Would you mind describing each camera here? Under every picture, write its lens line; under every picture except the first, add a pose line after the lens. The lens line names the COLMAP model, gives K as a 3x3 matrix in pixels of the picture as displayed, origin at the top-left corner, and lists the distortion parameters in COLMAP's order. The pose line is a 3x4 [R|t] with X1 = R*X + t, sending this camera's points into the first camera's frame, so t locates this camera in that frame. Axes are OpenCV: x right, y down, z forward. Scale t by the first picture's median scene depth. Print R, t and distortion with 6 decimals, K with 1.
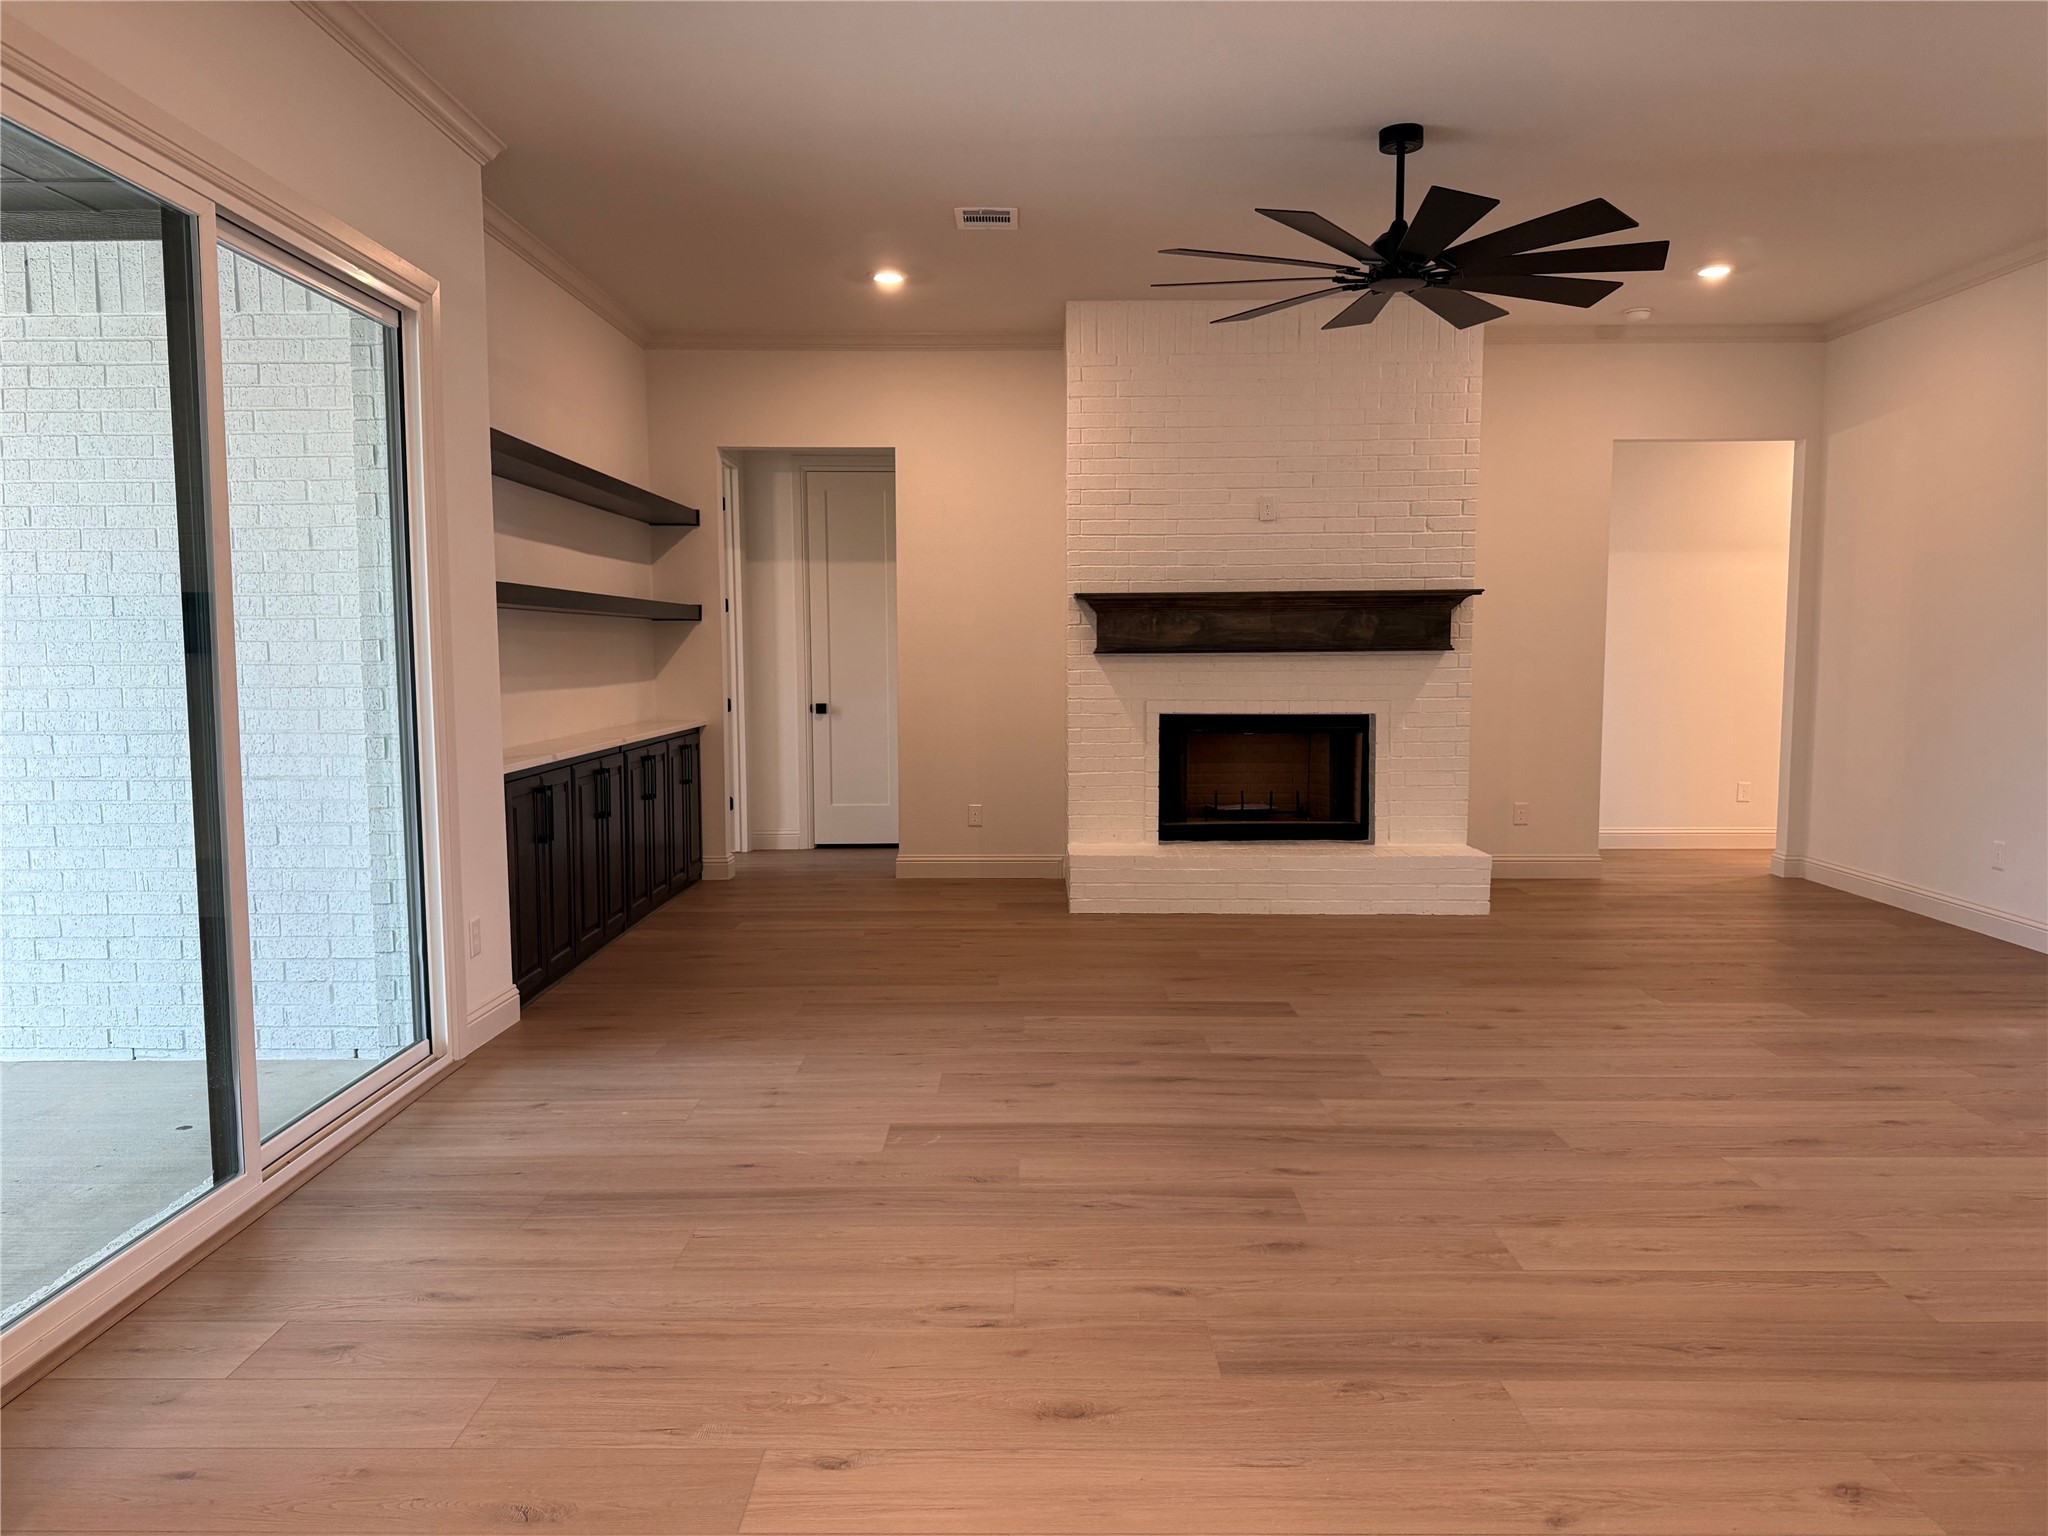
lens RADIAL K [[1398.8, 0, 1014.8], [0, 1398.8, 784.1], [0, 0, 1]] dist [0.004044, -0.005954]
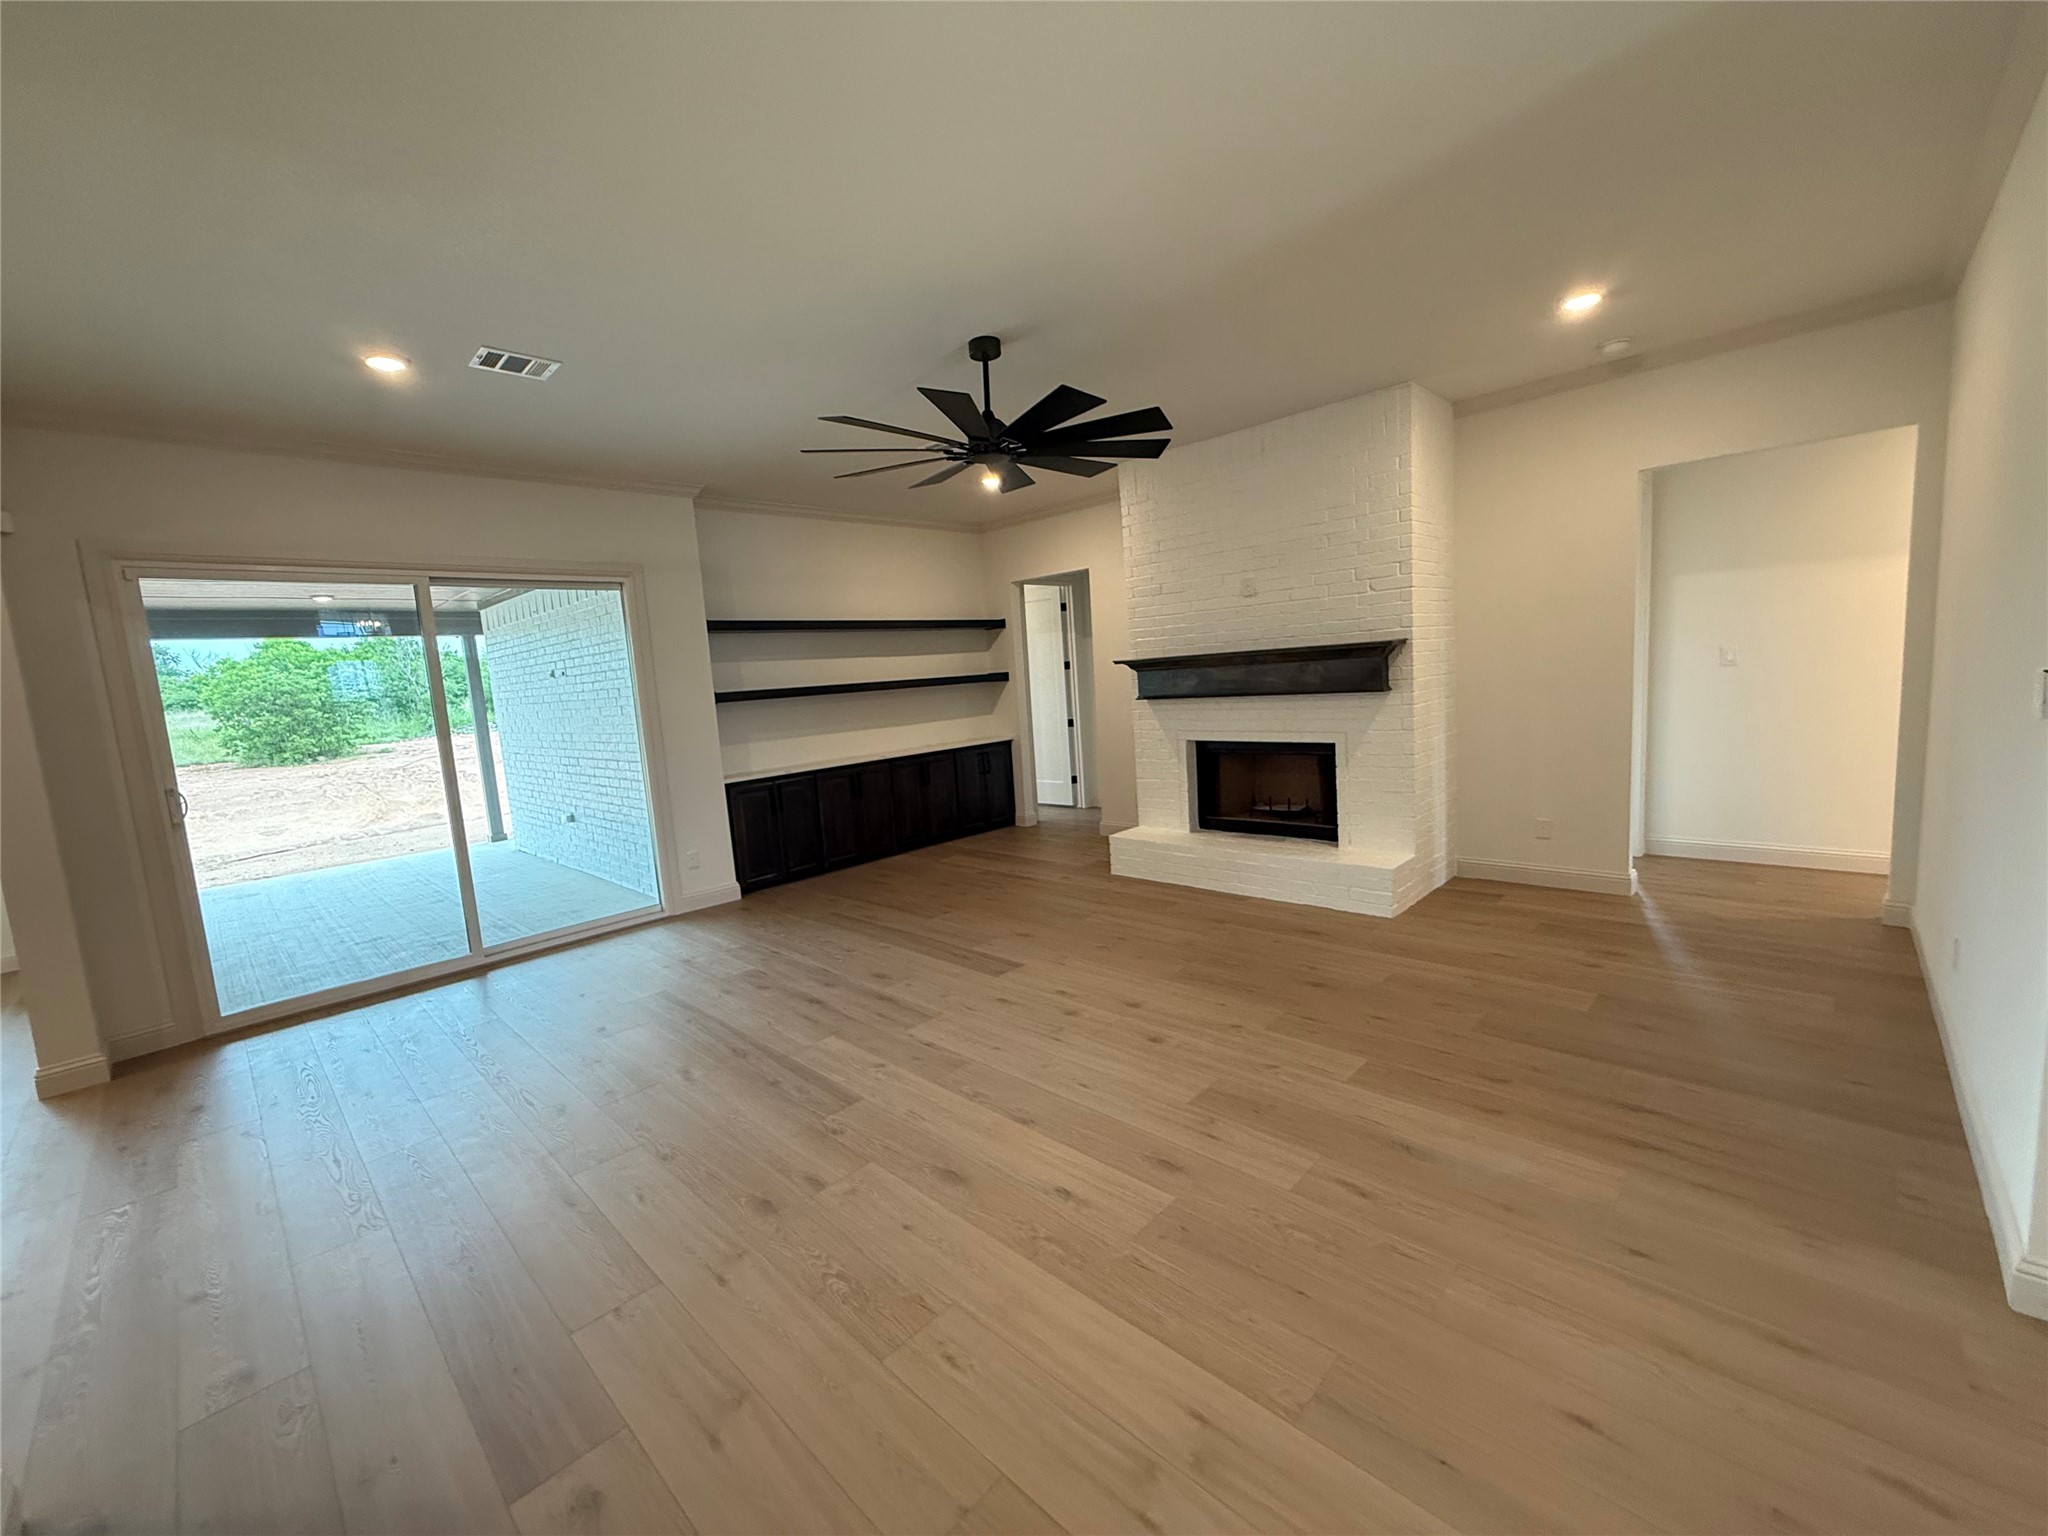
lens RADIAL K [[819.5, 0, 1023.7], [0, 819.5, 761.1], [0, 0, 1]] dist [0.000925, -0.000059]
pose [[0.738227, 0.029841, -0.673892, 0.549061], [-0.005056, 0.999238, 0.038709, -0.061637], [0.674534, -0.025169, 0.737815, 0.281511]]
